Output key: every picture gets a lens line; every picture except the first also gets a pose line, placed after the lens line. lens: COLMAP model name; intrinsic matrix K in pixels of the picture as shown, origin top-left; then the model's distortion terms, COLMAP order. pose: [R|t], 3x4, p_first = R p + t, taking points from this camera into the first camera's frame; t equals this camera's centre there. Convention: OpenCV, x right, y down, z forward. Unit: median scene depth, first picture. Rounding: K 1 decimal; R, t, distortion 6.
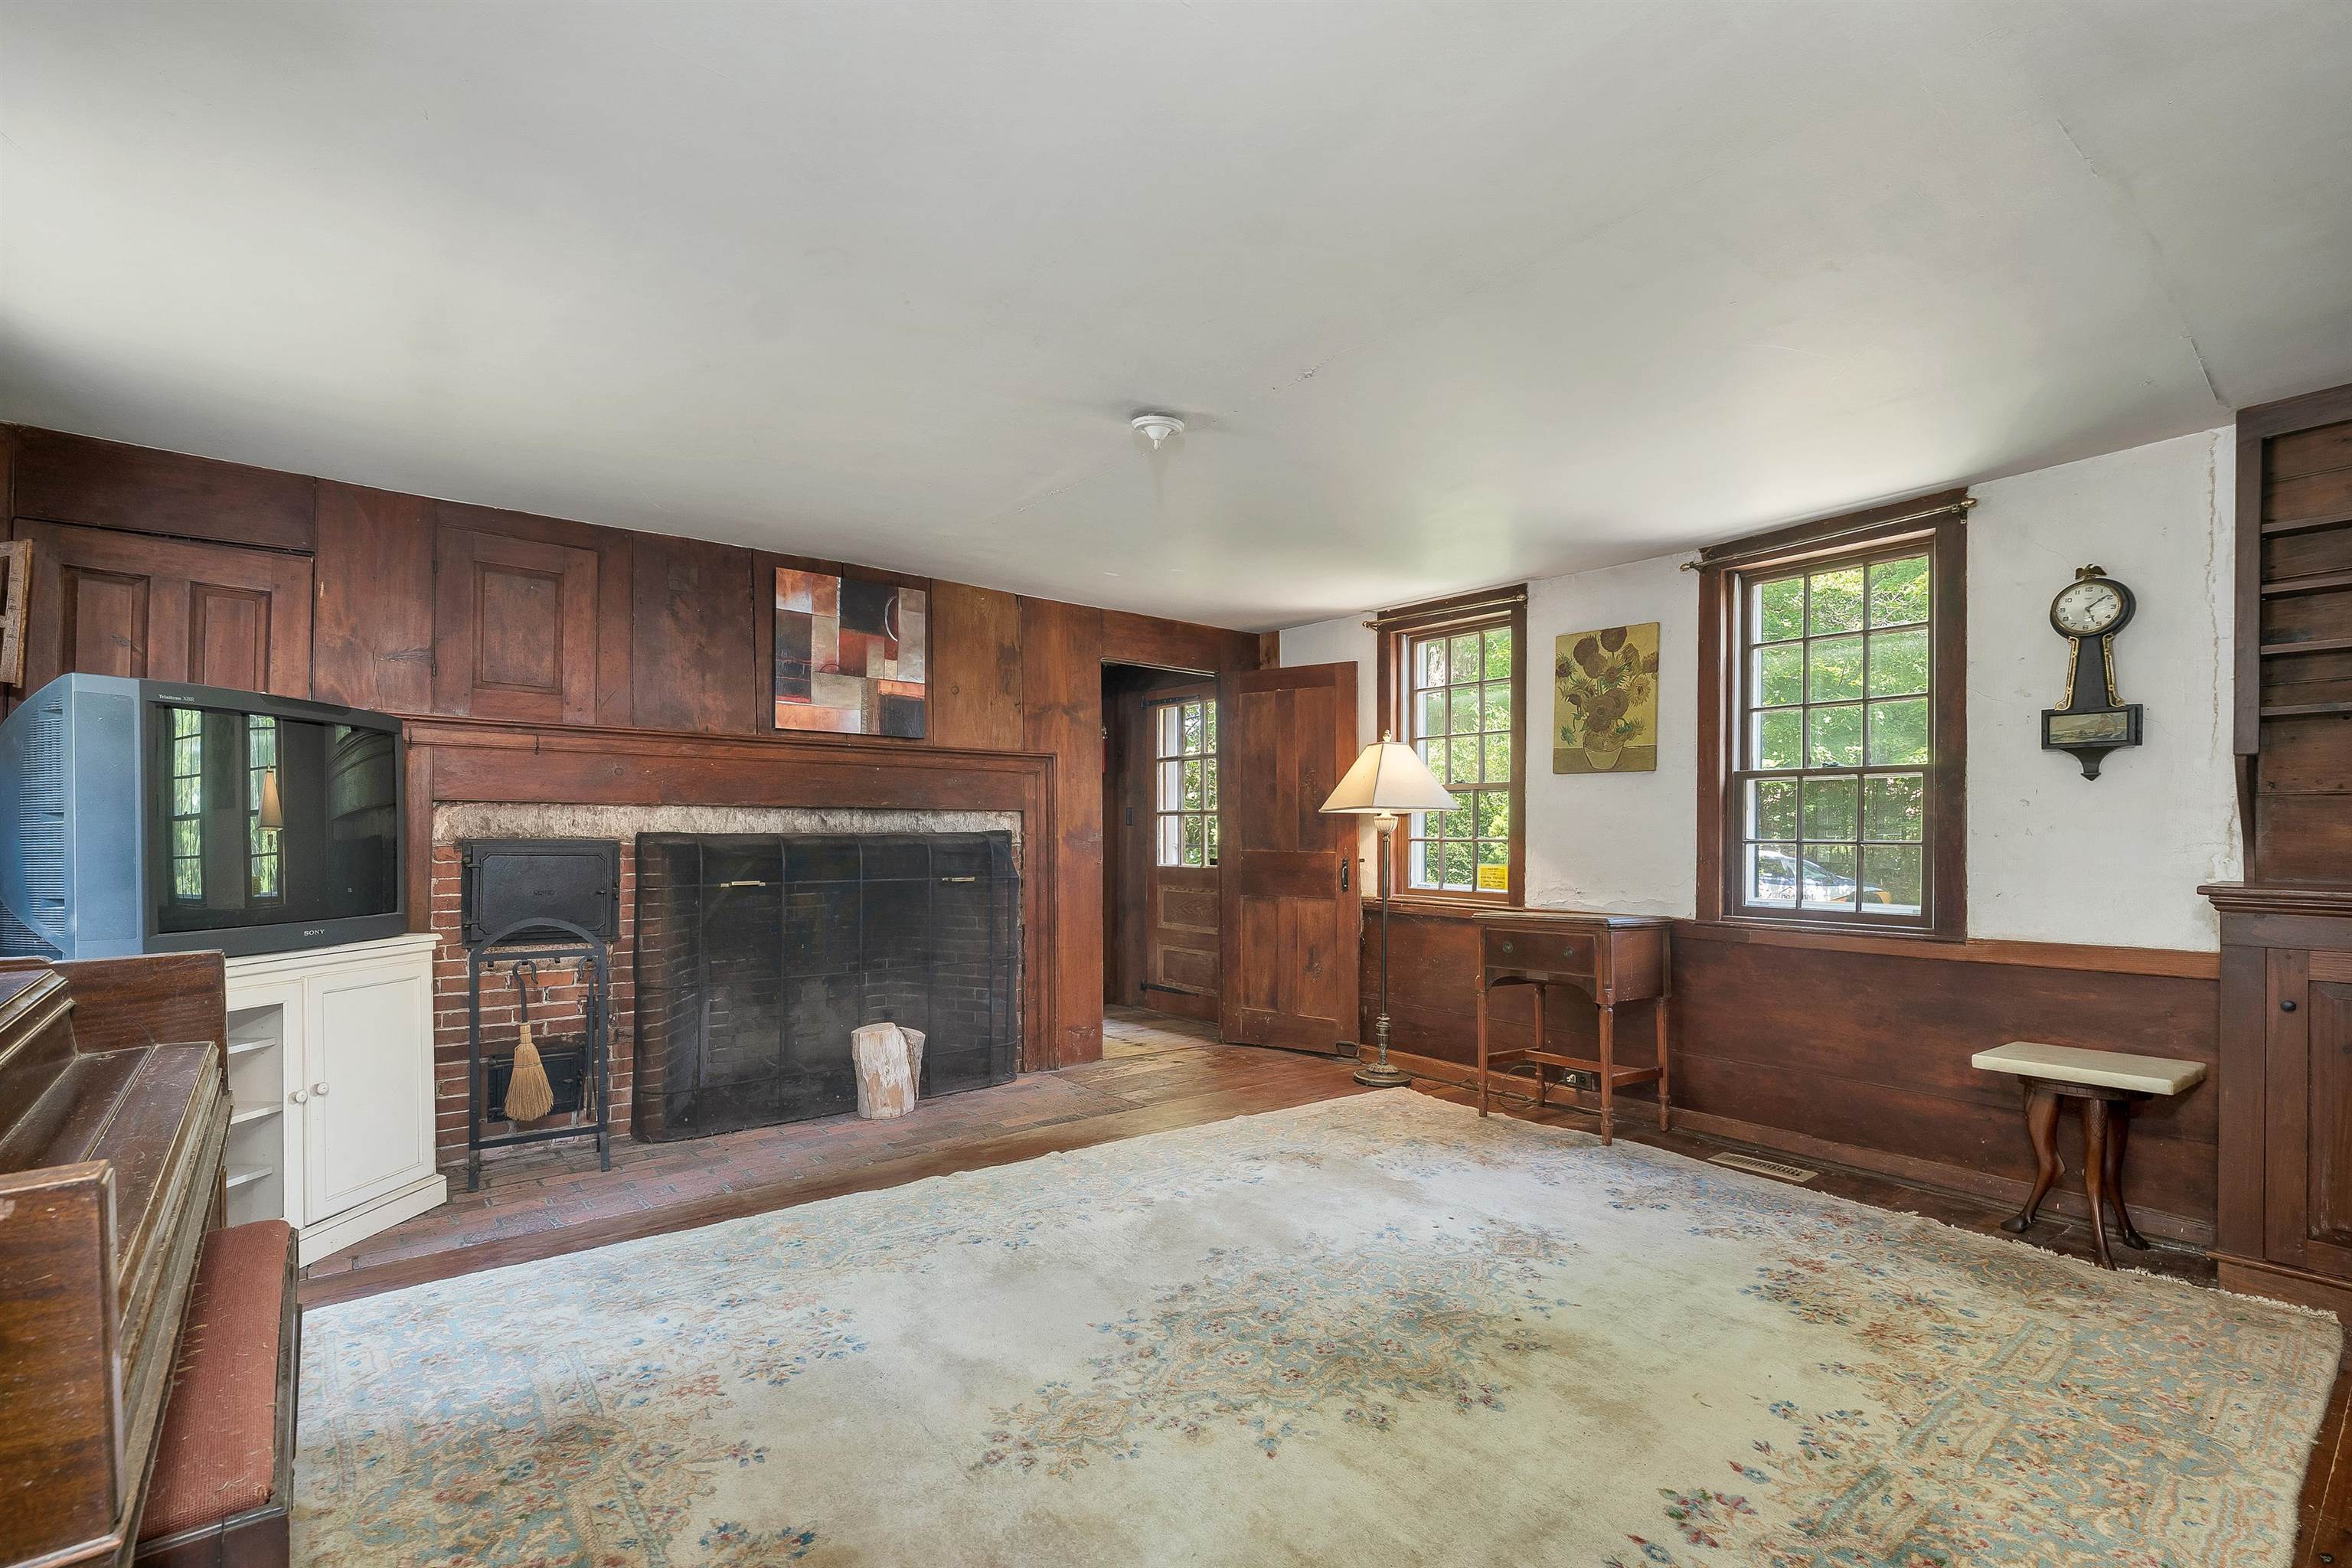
lens RADIAL K [[977.6, 0, 1191.3], [0, 977.6, 830.2], [0, 0, 1]] dist [0.001135, 0.000942]
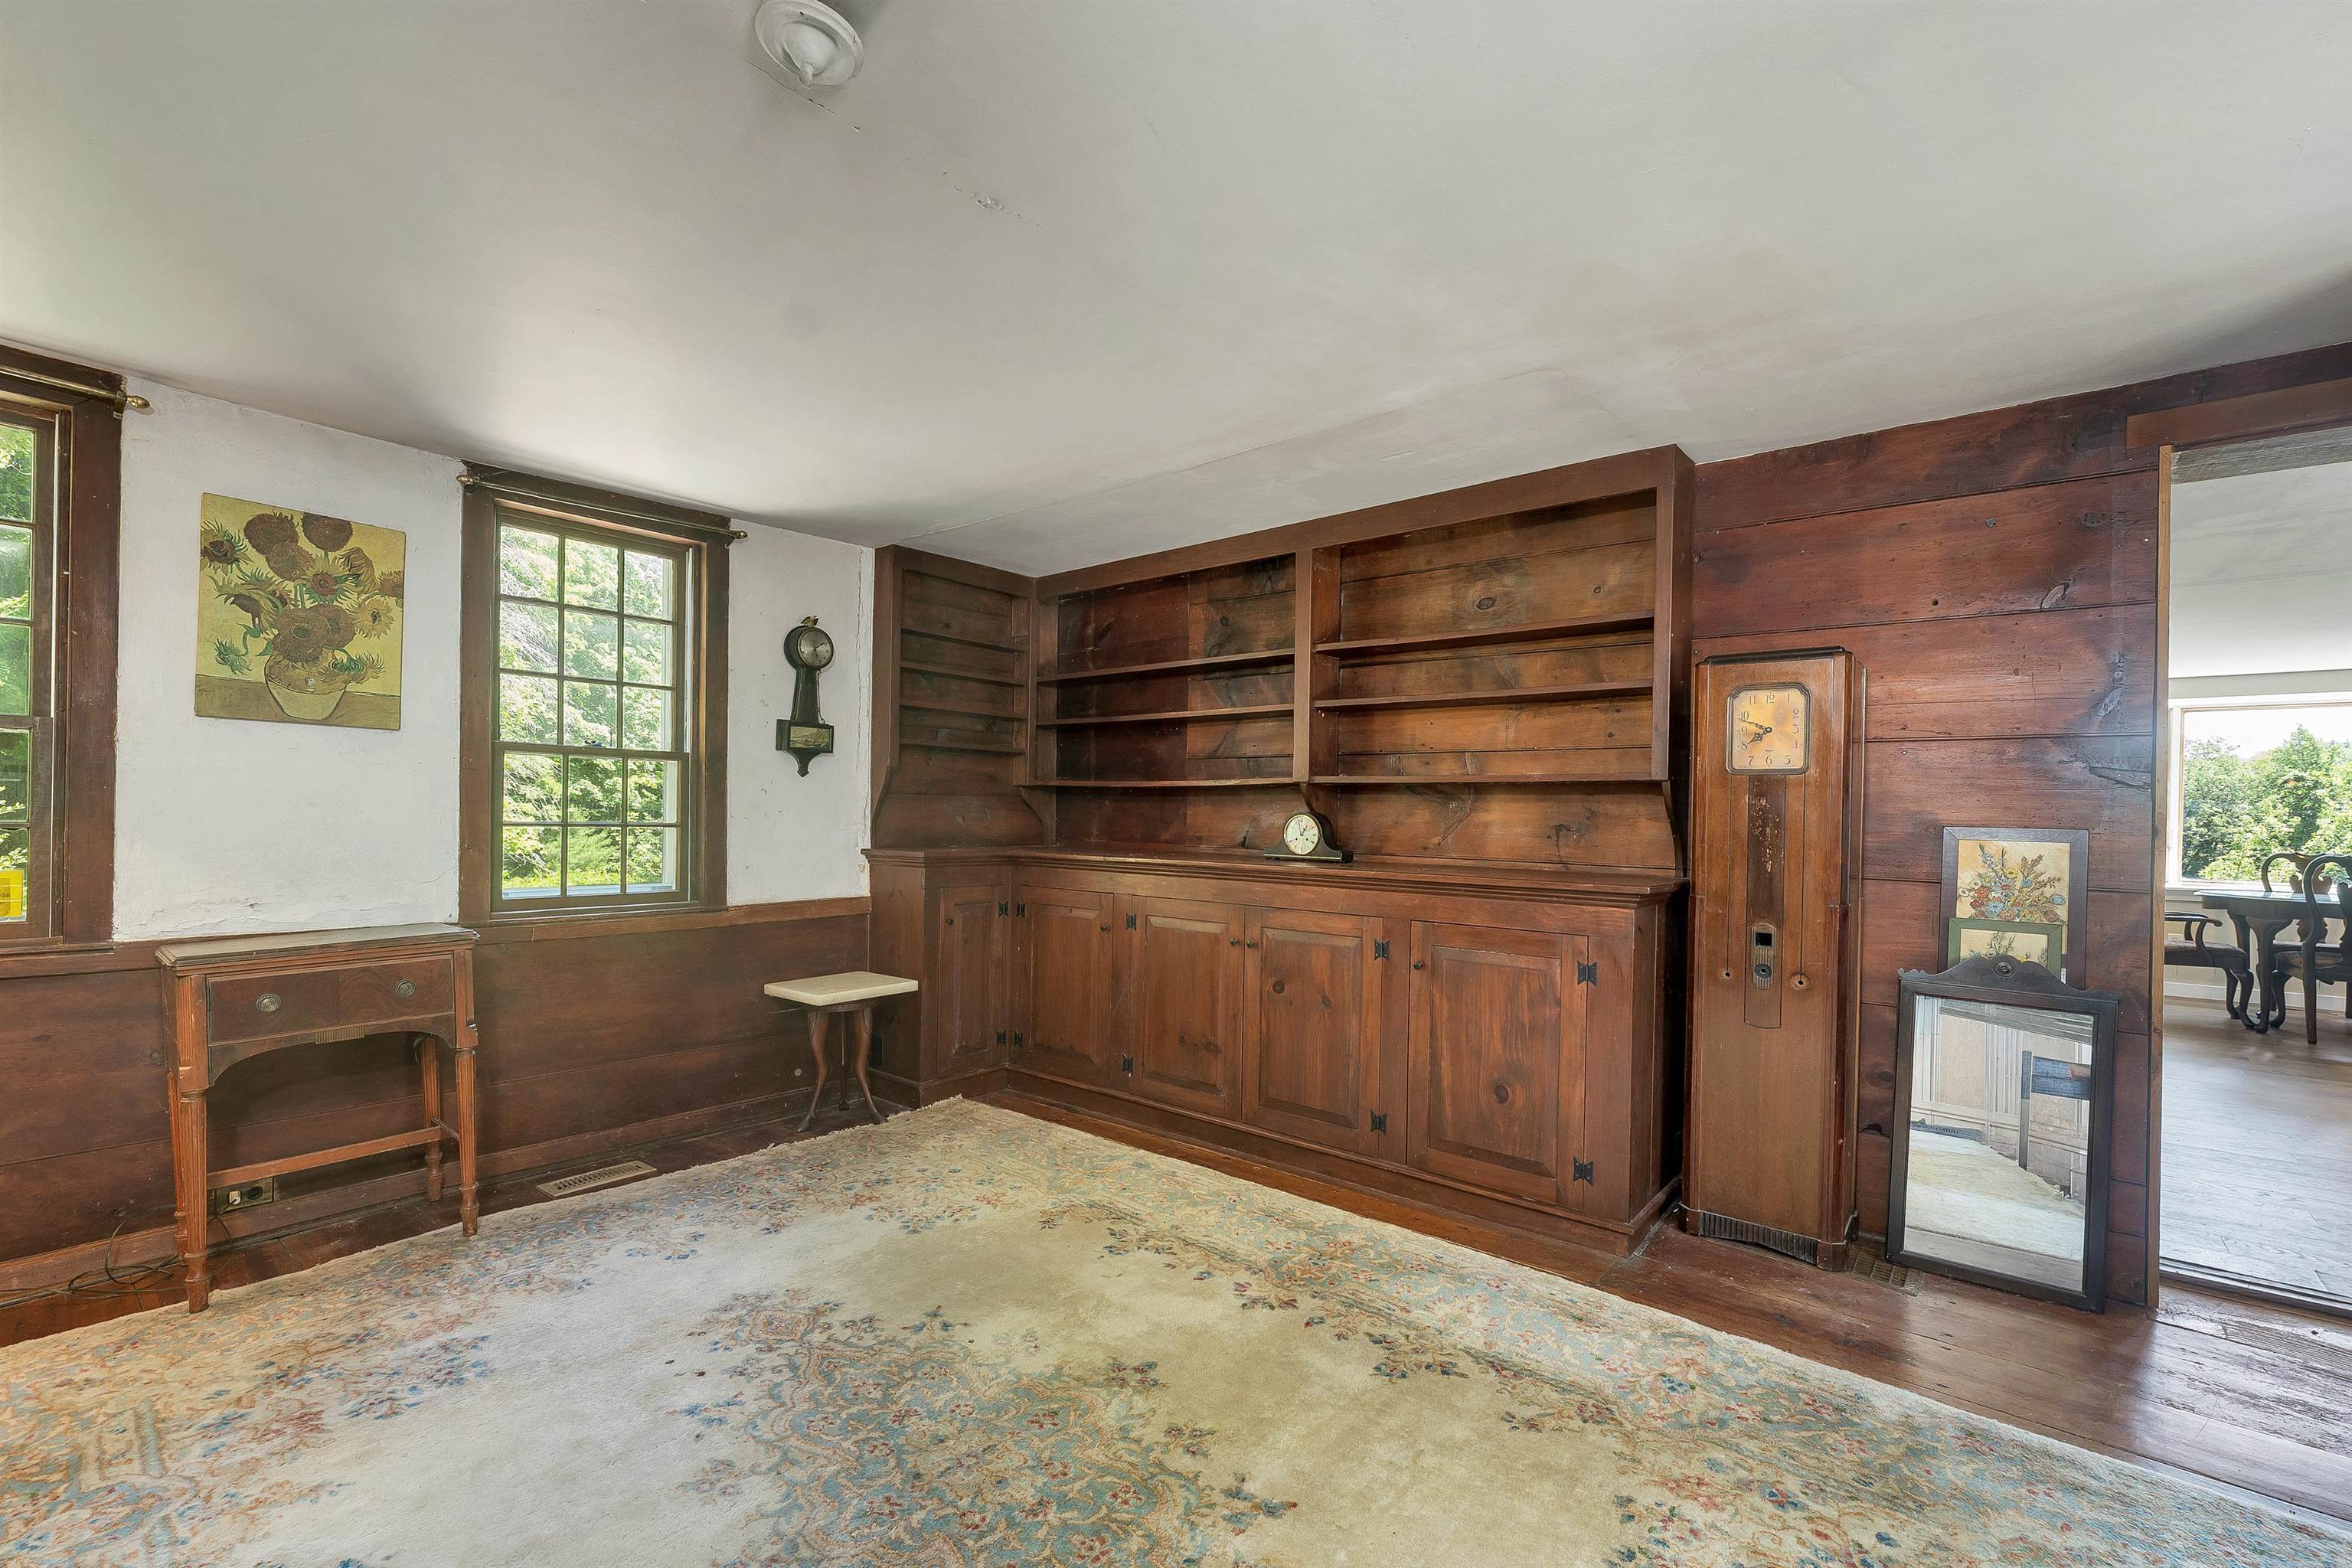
lens RADIAL K [[977.6, 0, 1181.7], [0, 977.6, 804.0], [0, 0, 1]] dist [0.001135, 0.000942]
pose [[-0.145480, -0.000125, 0.989361, -0.397669], [-0.024447, 0.999695, -0.003468, -0.018246], [-0.989059, -0.024692, -0.145438, 0.579714]]
